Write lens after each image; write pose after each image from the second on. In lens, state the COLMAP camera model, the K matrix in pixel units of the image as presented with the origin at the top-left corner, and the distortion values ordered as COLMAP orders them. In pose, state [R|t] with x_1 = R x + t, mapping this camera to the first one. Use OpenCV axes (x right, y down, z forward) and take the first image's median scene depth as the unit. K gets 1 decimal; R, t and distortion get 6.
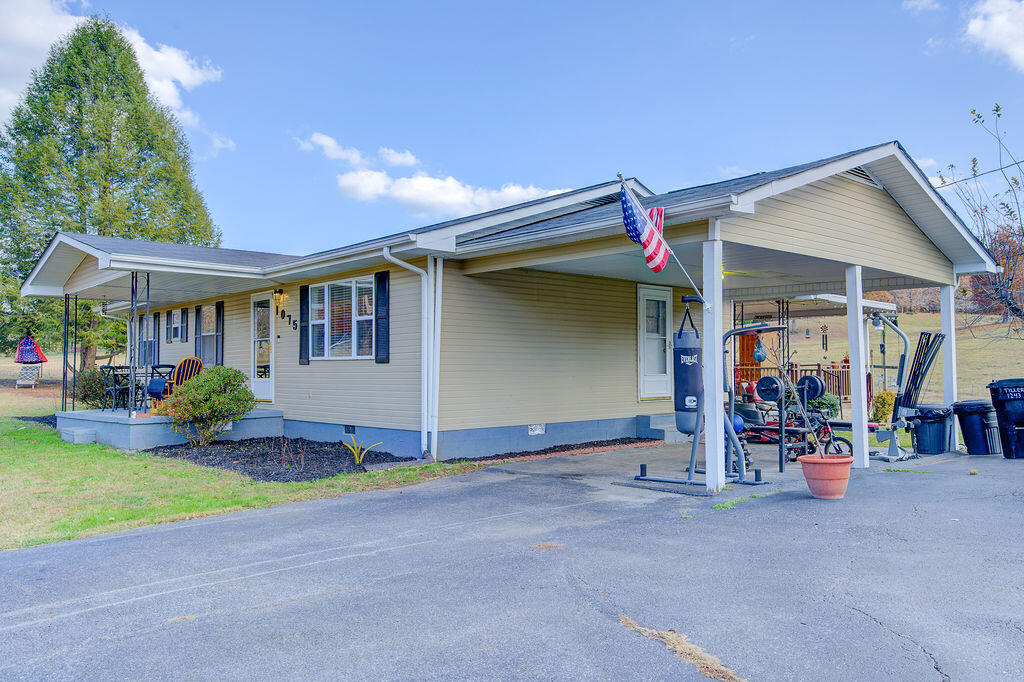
lens RADIAL K [[768.9, 0, 514.5], [0, 768.9, 339.7], [0, 0, 1]] dist [0.045959, -0.005047]
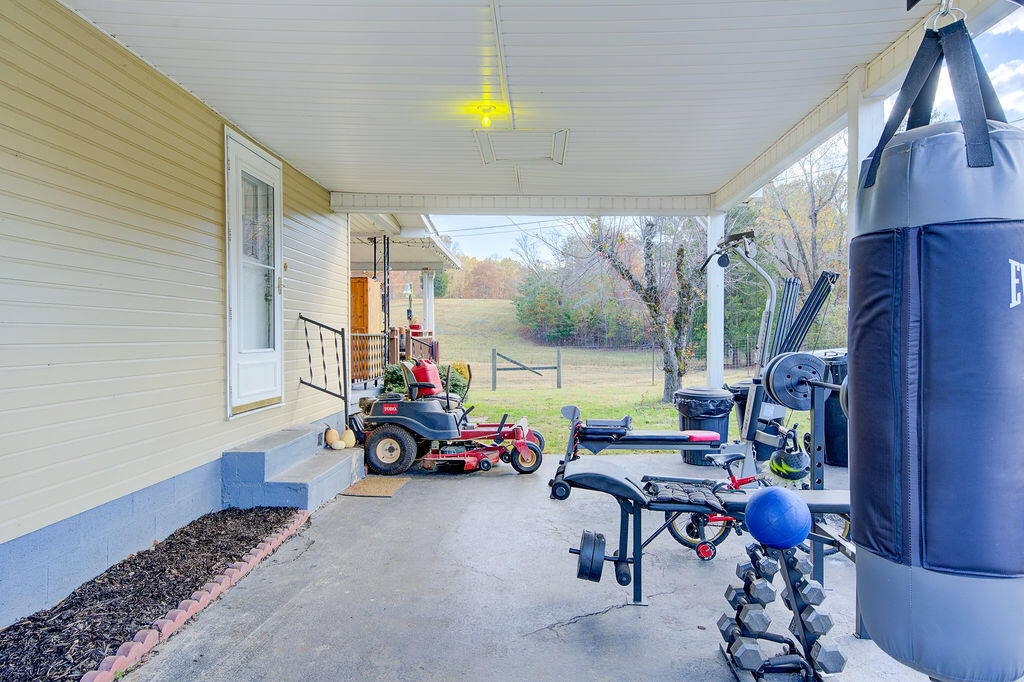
lens RADIAL K [[664.3, 0, 515.1], [0, 664.3, 341.2], [0, 0, 1]] dist [0.038138, -0.003585]
pose [[0.706076, -0.005868, 0.708111, 0.022504], [-0.023431, 0.999224, 0.031645, 0.028970], [-0.707748, -0.038936, 0.705391, 0.732786]]
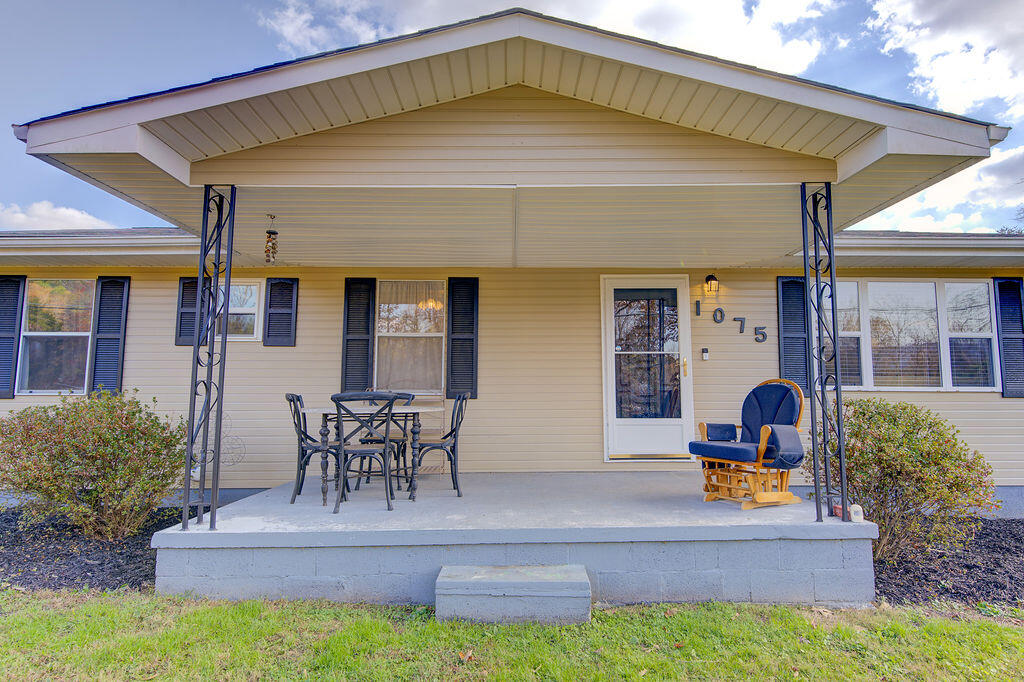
lens RADIAL K [[531.8, 0, 521.3], [0, 531.8, 339.0], [0, 0, 1]] dist [0.006137, 0.000407]
pose [[0.665307, 0.097283, 0.740205, -0.846032], [-0.033025, 0.994338, -0.101000, 0.040497], [-0.745839, 0.042750, 0.664753, 0.972012]]
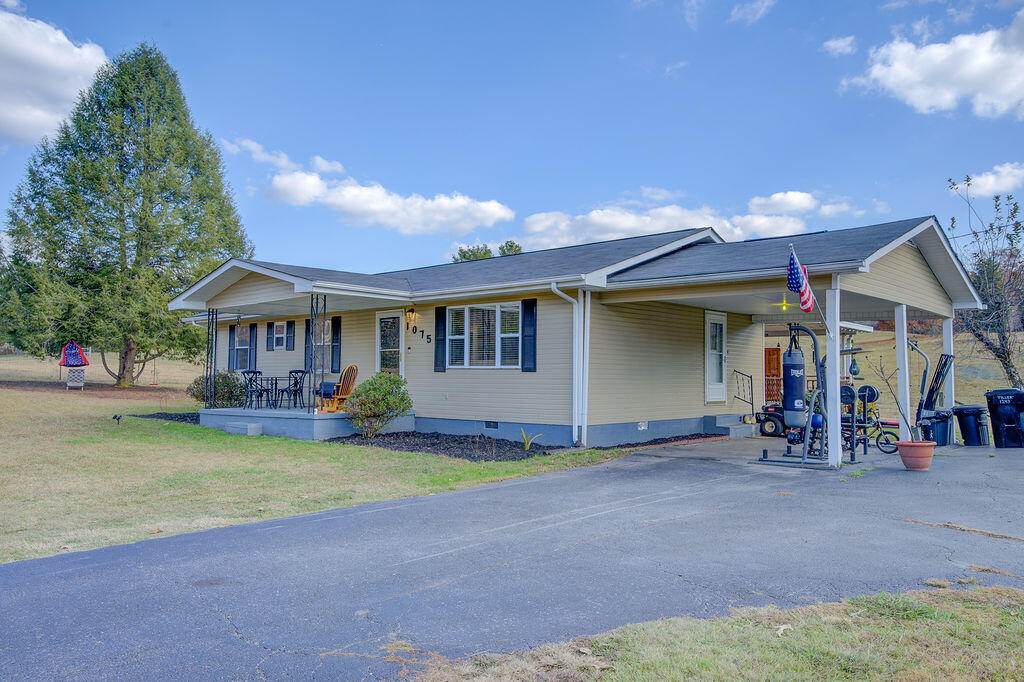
lens RADIAL K [[753.9, 0, 513.2], [0, 753.9, 338.6], [0, 0, 1]] dist [0.039697, -0.008083]
pose [[0.995118, 0.015622, 0.097453, -0.305011], [-0.014511, 0.999822, -0.012097, -0.008337], [-0.097624, 0.010623, 0.995167, -0.215257]]
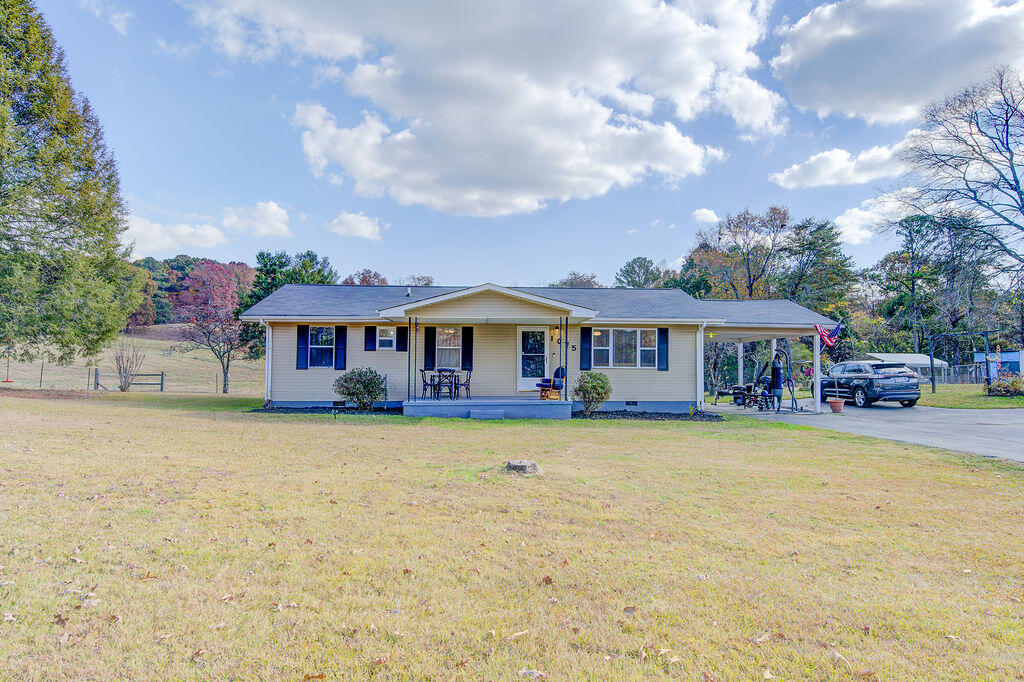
lens RADIAL K [[627.4, 0, 513.6], [0, 627.4, 340.0], [0, 0, 1]] dist [0.005484, -0.000328]
pose [[0.629614, 0.046984, 0.775486, -1.710651], [-0.038385, 0.998832, -0.029351, 0.011460], [-0.775959, -0.011287, 0.630682, 0.215916]]
